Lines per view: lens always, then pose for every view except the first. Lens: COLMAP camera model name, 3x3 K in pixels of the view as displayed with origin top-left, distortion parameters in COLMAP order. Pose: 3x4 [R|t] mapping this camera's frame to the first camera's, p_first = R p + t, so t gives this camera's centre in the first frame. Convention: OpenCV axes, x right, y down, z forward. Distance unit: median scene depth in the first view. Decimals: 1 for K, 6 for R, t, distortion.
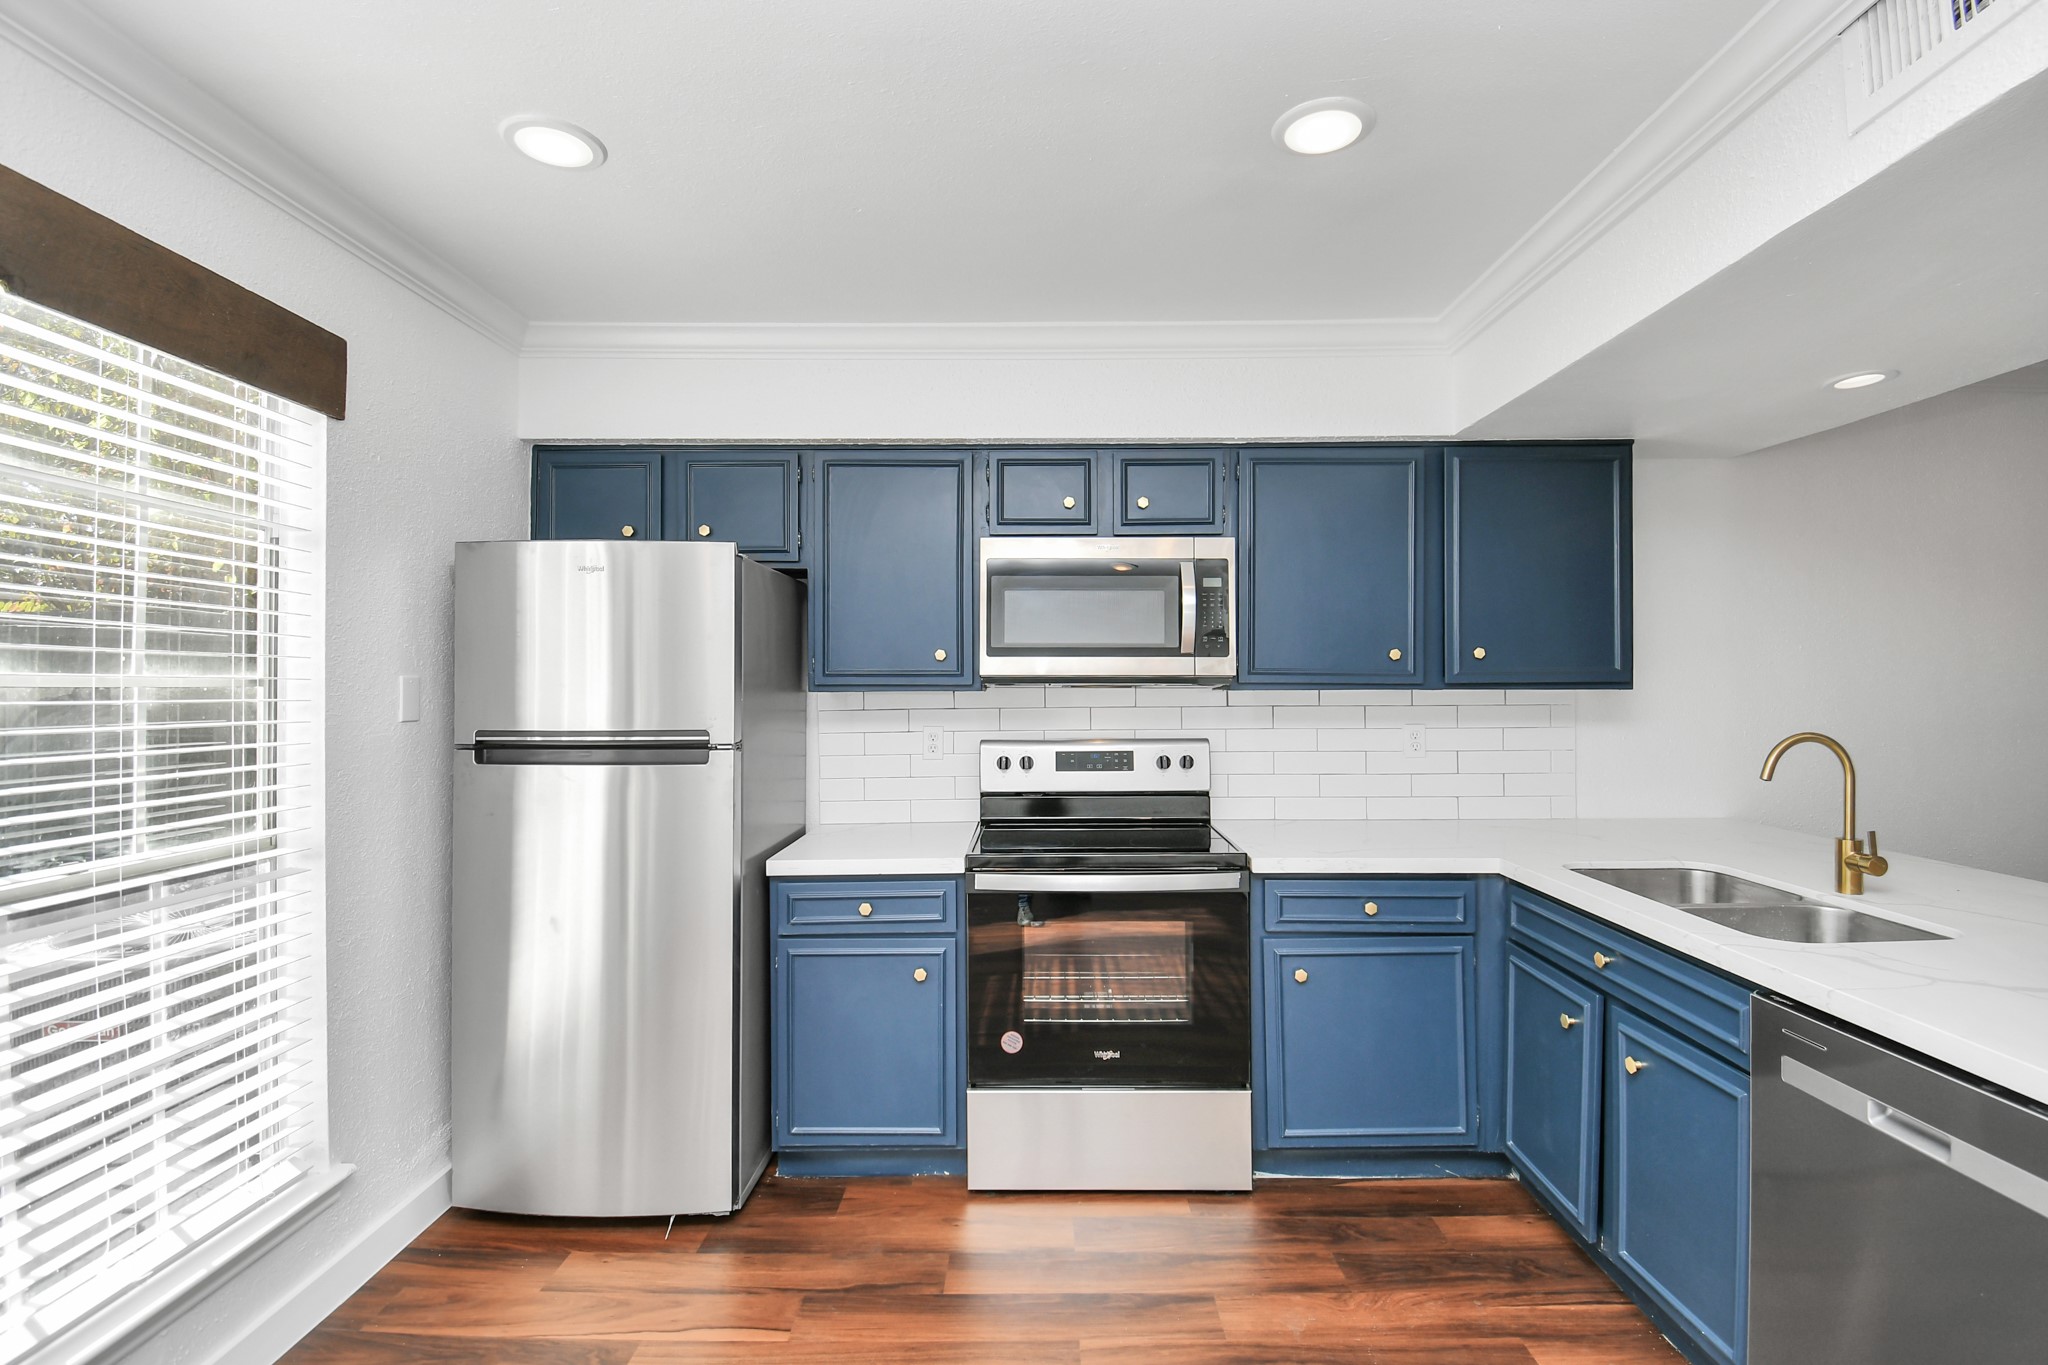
lens RADIAL K [[910.4, 0, 1041.3], [0, 910.4, 688.2], [0, 0, 1]] dist [0.002777, -0.015091]
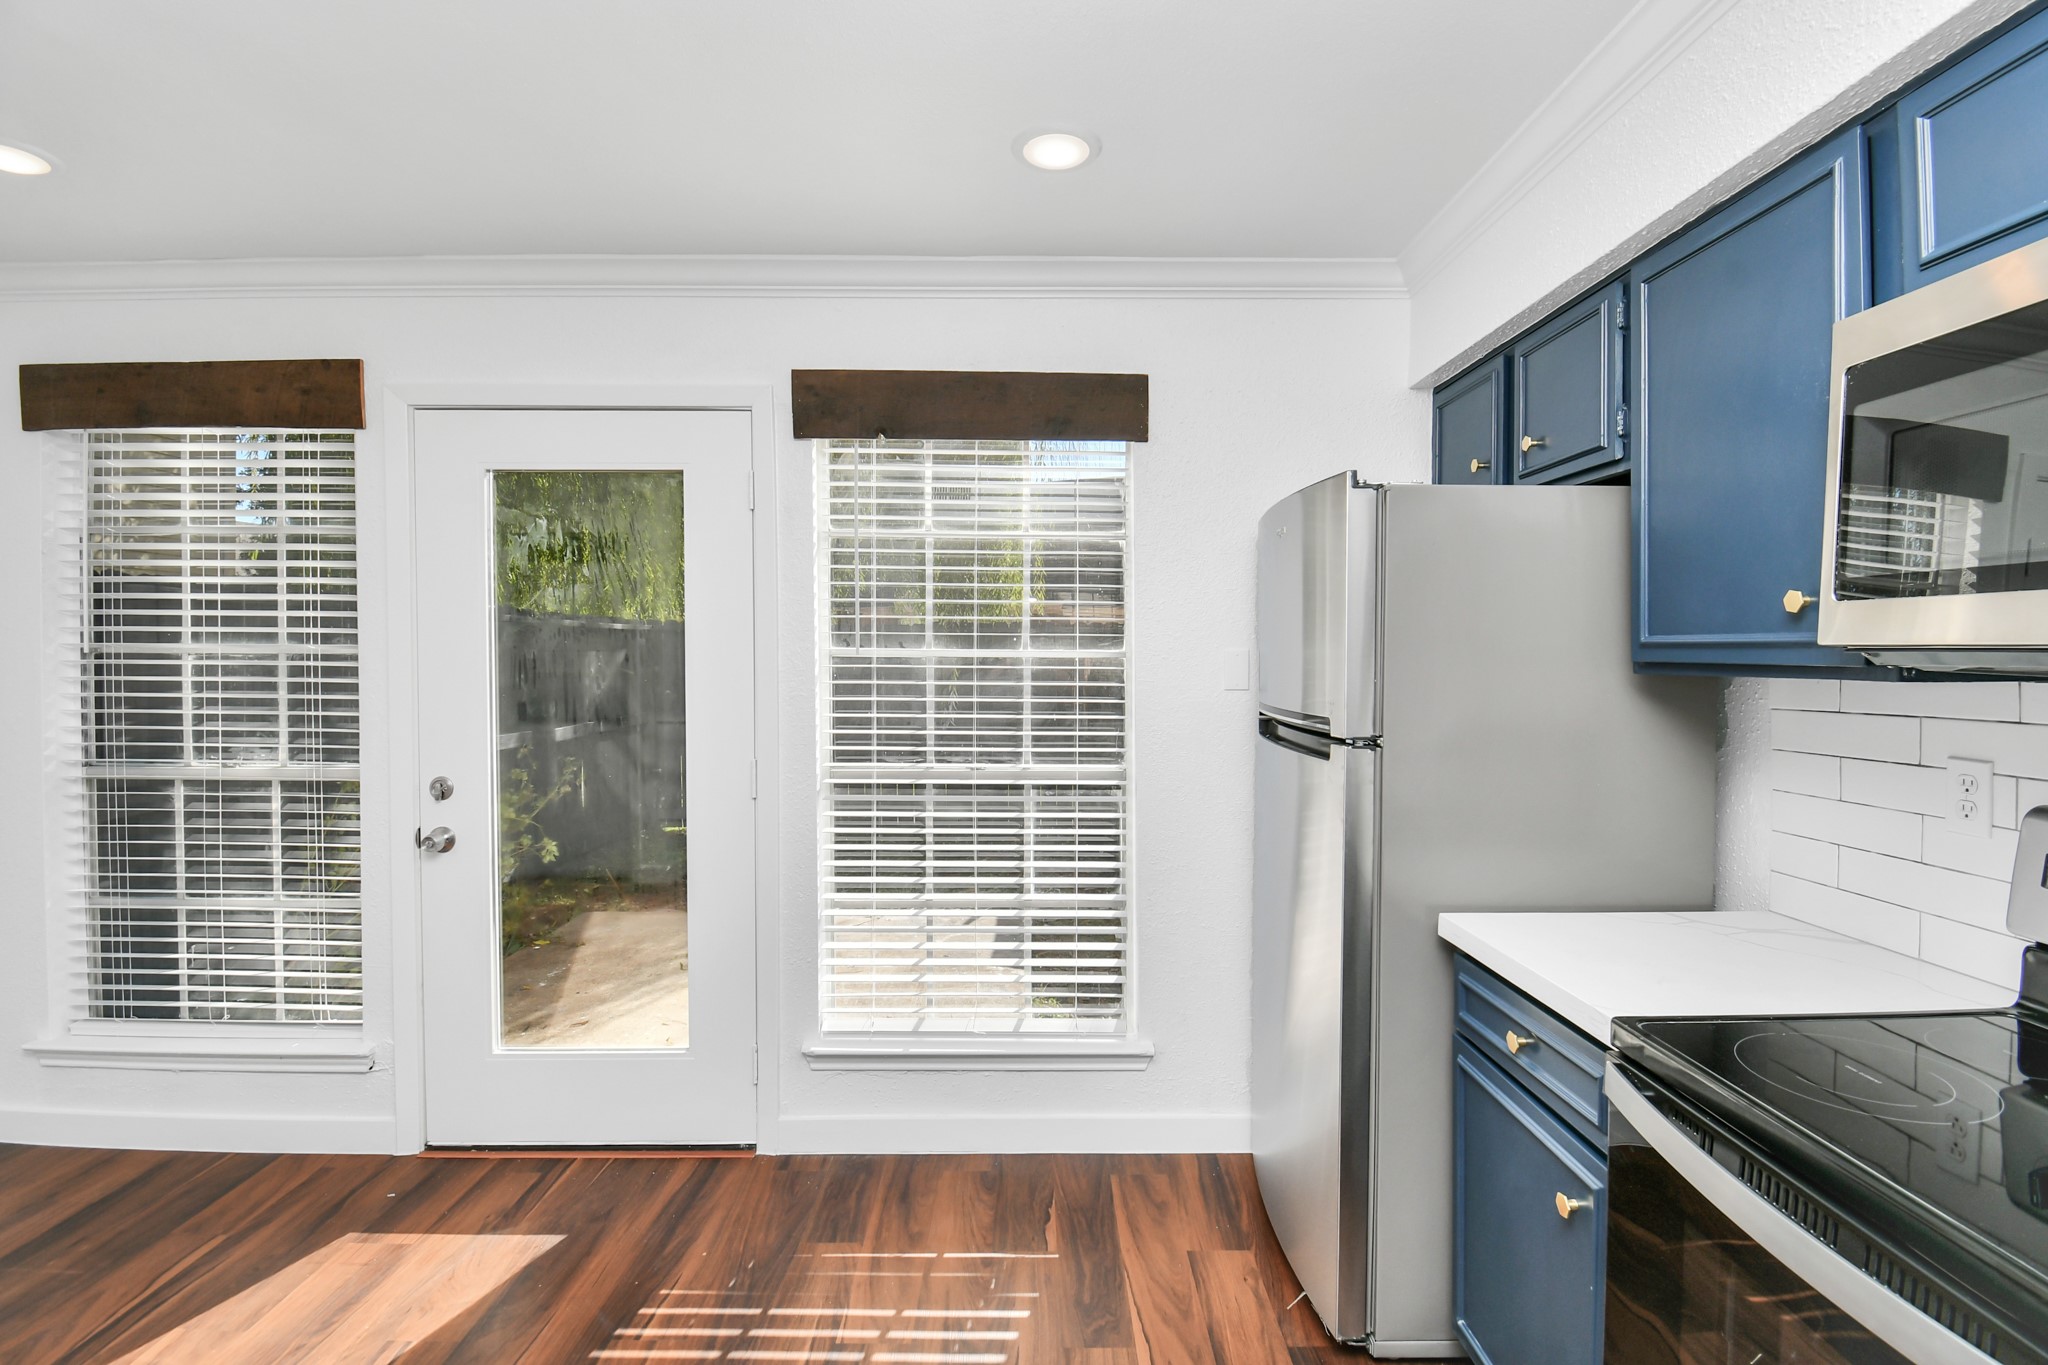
lens RADIAL K [[938.6, 0, 1047.1], [0, 938.6, 676.5], [0, 0, 1]] dist [0.028933, -0.030085]
pose [[-0.001883, 0.029121, -0.999574, 0.601826], [-0.007238, 0.999549, 0.029134, -0.016045], [0.999972, 0.007290, -0.001672, 1.019616]]
